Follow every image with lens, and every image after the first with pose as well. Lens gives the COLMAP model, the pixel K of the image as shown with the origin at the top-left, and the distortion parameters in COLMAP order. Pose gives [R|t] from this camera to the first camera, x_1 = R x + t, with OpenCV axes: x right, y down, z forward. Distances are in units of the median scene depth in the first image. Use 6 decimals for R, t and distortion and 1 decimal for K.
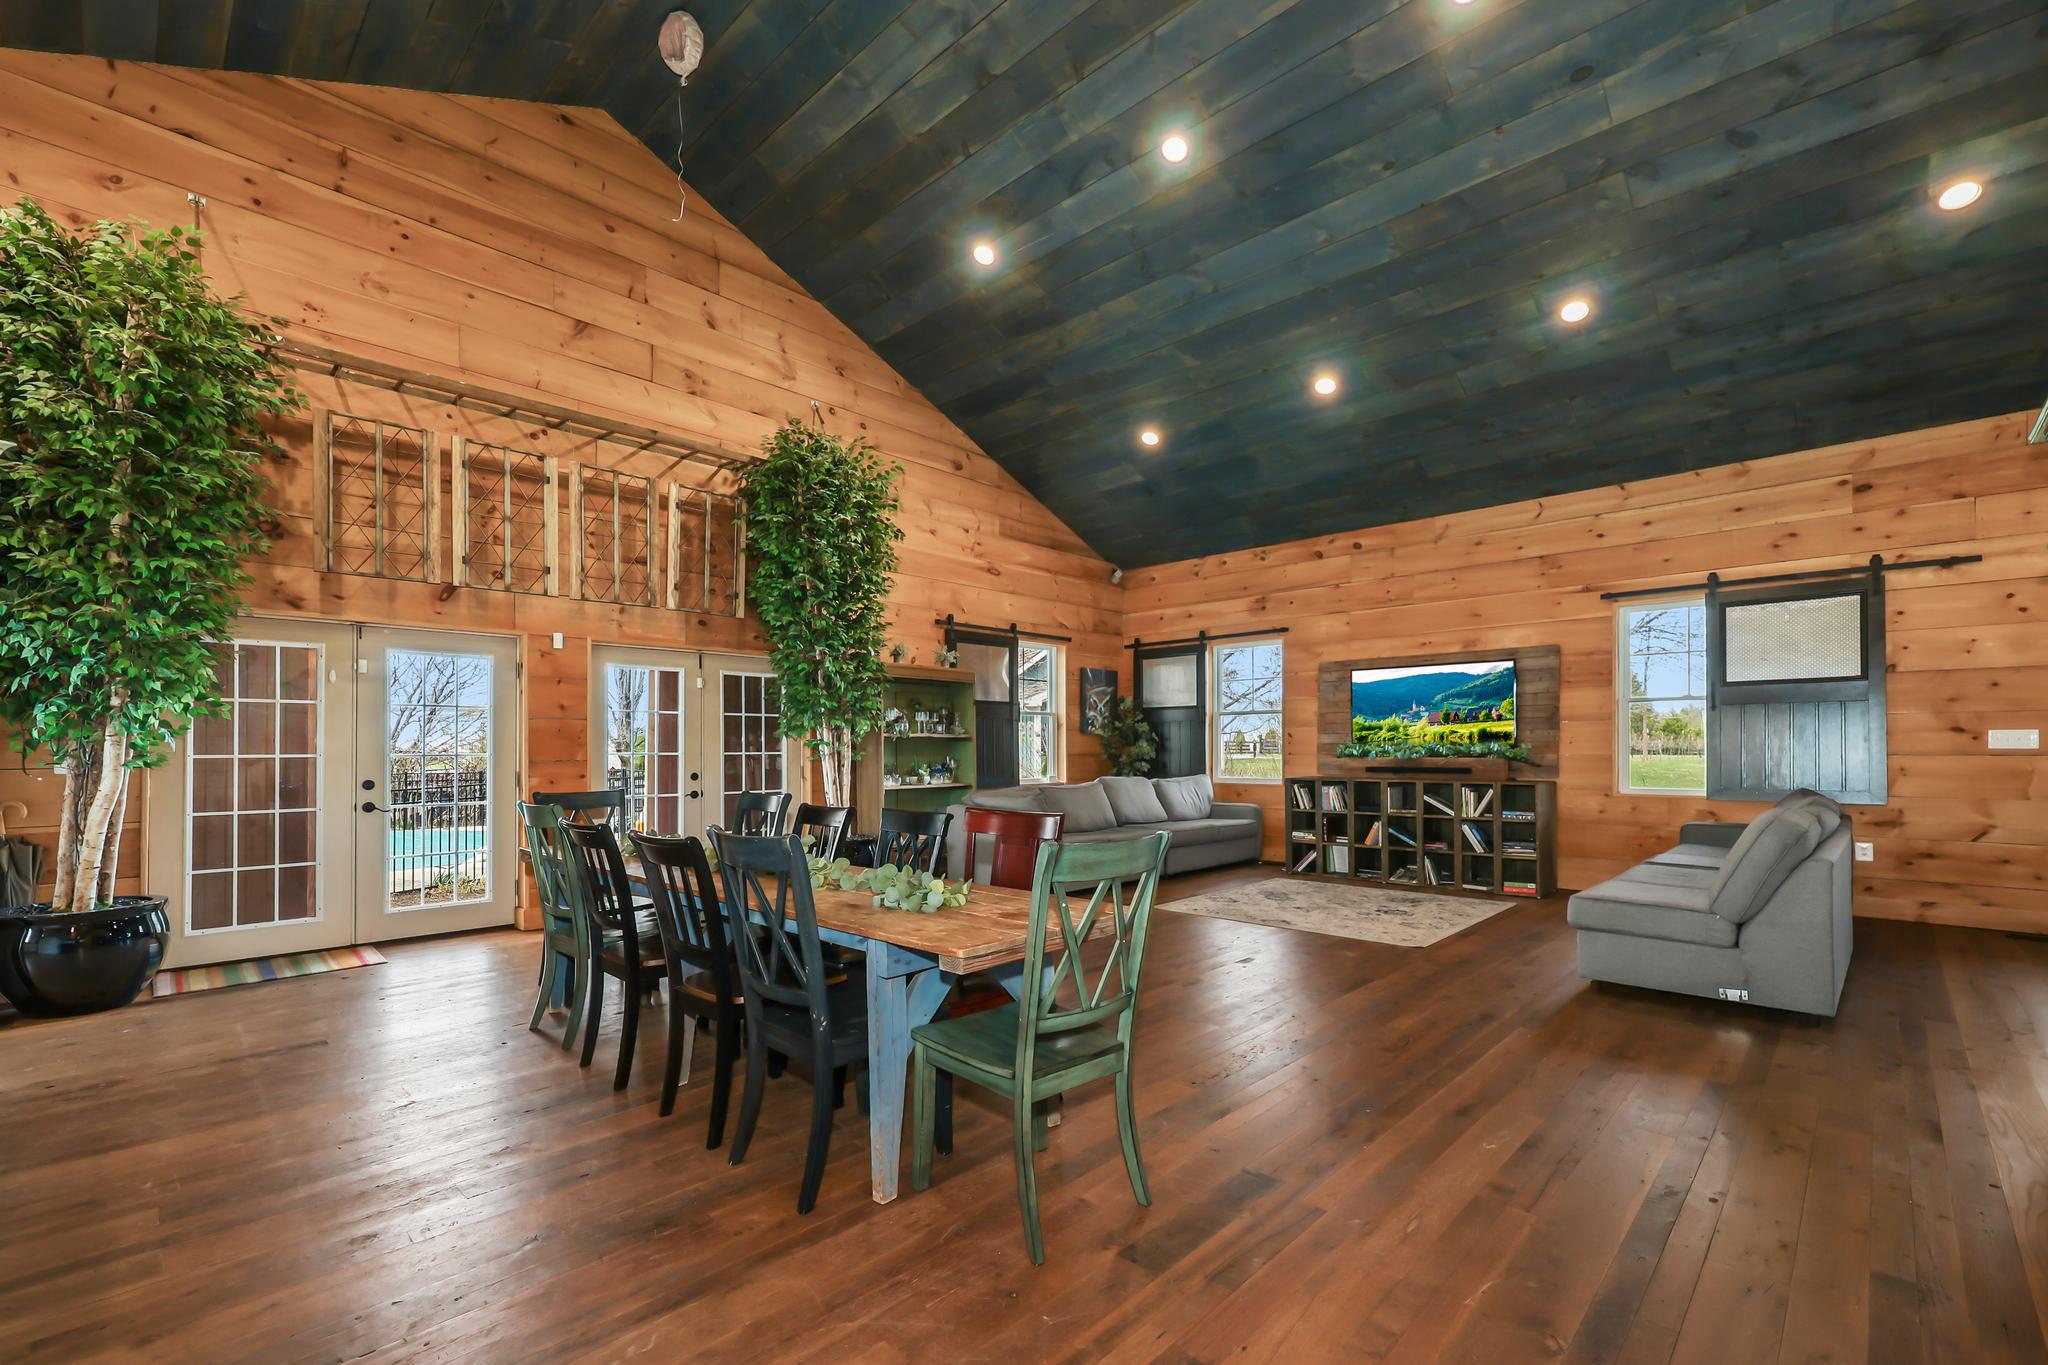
lens RADIAL K [[877.5, 0, 1026.0], [0, 877.5, 748.0], [0, 0, 1]] dist [0.002870, 0.000183]
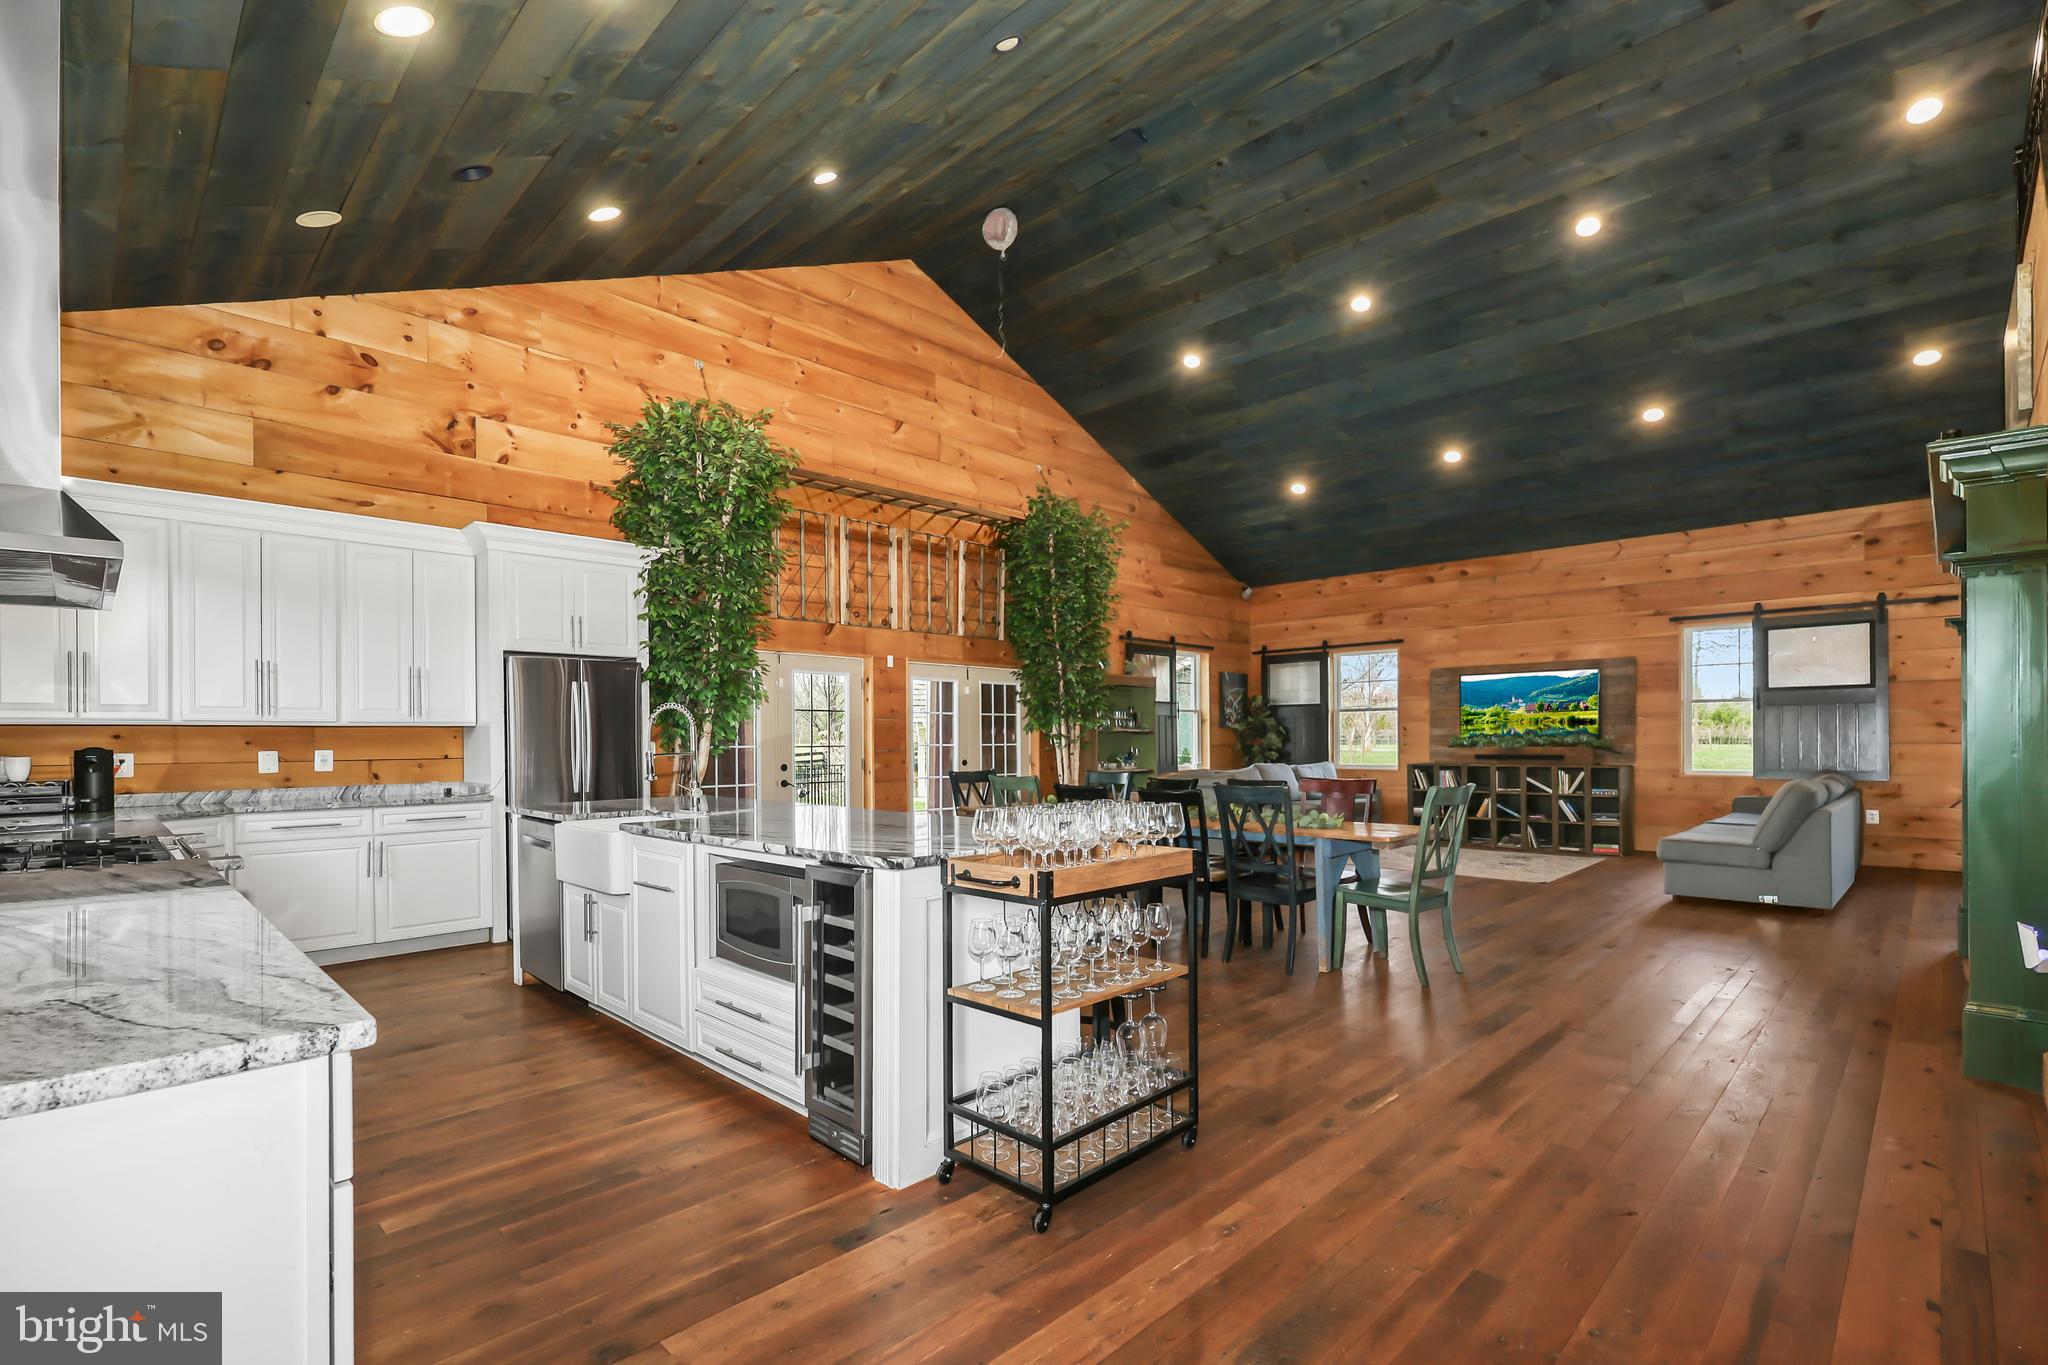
lens RADIAL K [[929.5, 0, 1018.3], [0, 929.5, 741.2], [0, 0, 1]] dist [0.001199, -0.000122]
pose [[0.999907, -0.002267, -0.013485, -0.278891], [0.002292, 0.999996, 0.001830, -0.001423], [0.013480, -0.001861, 0.999907, -0.370281]]
